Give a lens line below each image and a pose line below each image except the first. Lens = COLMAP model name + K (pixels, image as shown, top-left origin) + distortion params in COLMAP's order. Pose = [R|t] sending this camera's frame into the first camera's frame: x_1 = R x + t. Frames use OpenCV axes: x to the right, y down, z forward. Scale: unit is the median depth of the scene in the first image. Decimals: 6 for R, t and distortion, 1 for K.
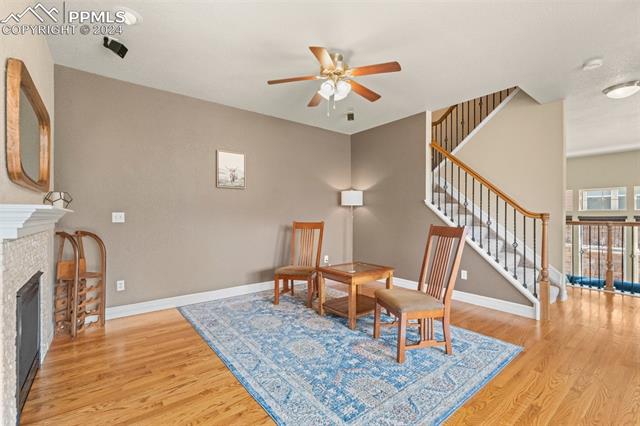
lens RADIAL K [[273.6, 0, 320.0], [0, 273.6, 213.8], [0, 0, 1]] dist [-0.001703, 0.000126]
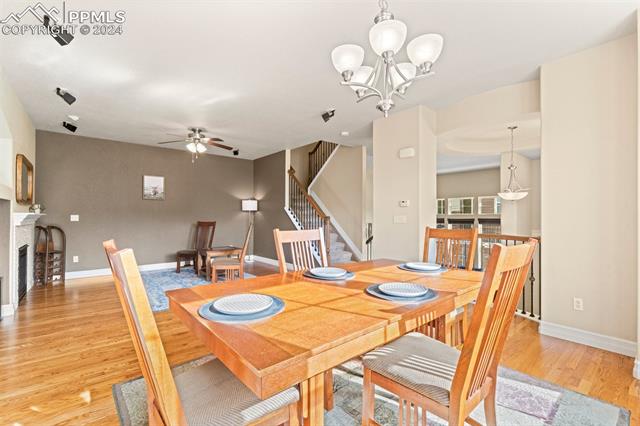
lens RADIAL K [[273.6, 0, 318.1], [0, 273.6, 213.7], [0, 0, 1]] dist [-0.001703, 0.000126]
pose [[0.999384, 0.004281, 0.034836, 0.726165], [-0.004007, 0.999960, -0.007939, -0.006469], [-0.034869, 0.007795, 0.999362, -0.755608]]
